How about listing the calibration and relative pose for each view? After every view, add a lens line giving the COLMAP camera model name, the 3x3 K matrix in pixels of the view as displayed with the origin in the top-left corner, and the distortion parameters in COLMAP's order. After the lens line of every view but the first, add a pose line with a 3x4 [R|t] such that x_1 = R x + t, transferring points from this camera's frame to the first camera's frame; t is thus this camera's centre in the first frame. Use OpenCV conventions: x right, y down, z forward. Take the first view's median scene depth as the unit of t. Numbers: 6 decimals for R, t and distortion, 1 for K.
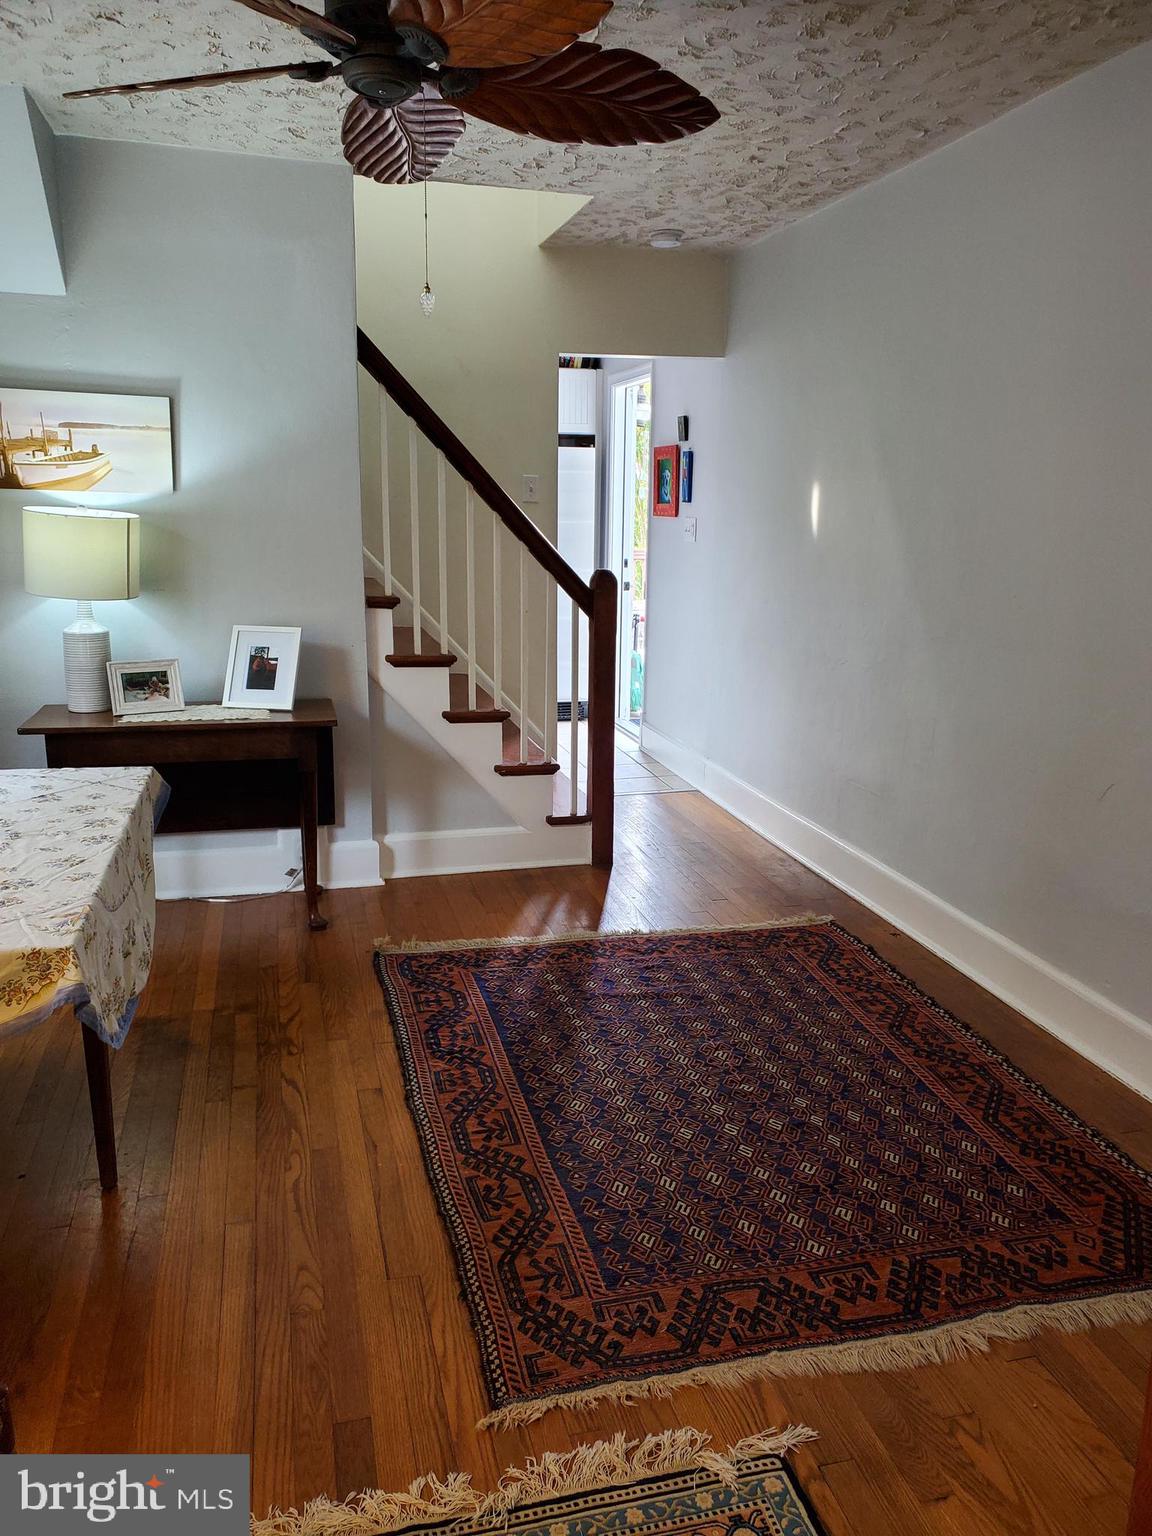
lens RADIAL K [[1183.5, 0, 541.5], [0, 1183.5, 715.5], [0, 0, 1]] dist [0.126078, -0.292136]
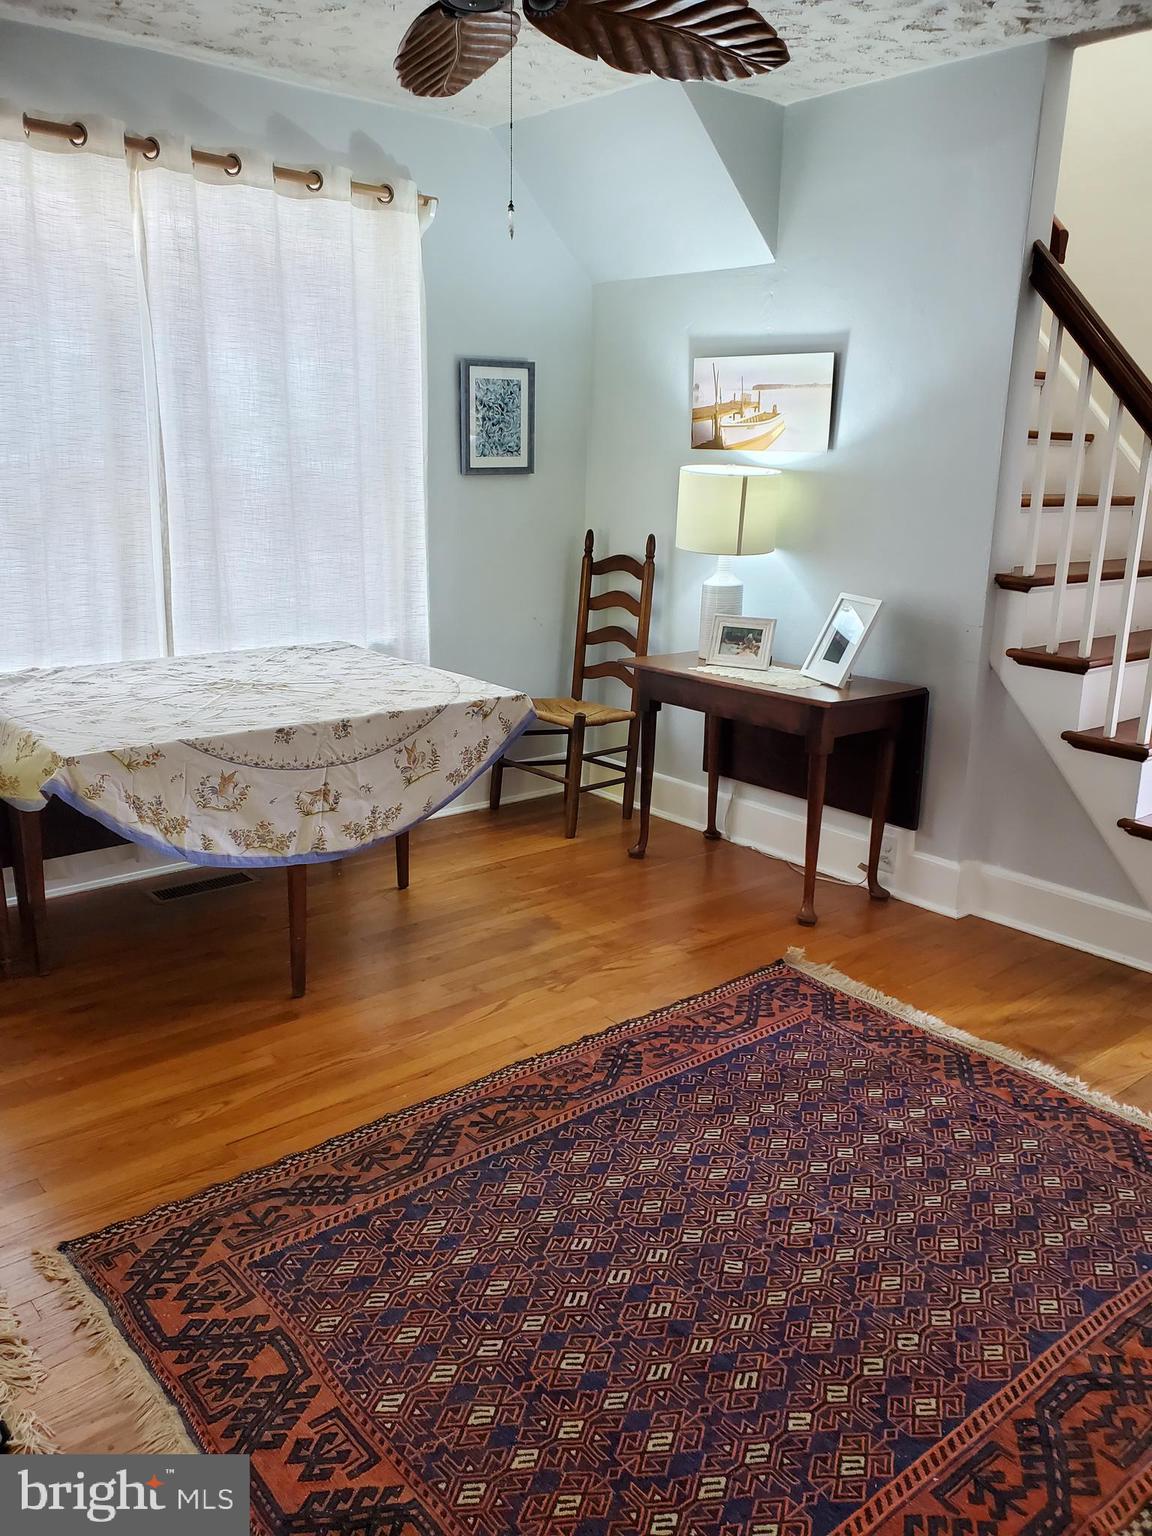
lens RADIAL K [[1138.6, 0, 581.0], [0, 1138.6, 759.9], [0, 0, 1]] dist [0.002435, 0.008678]
pose [[0.466810, 0.226110, -0.854964, 0.574129], [-0.174588, 0.971298, 0.161552, -0.073033], [0.866953, 0.073852, 0.492887, 0.492507]]
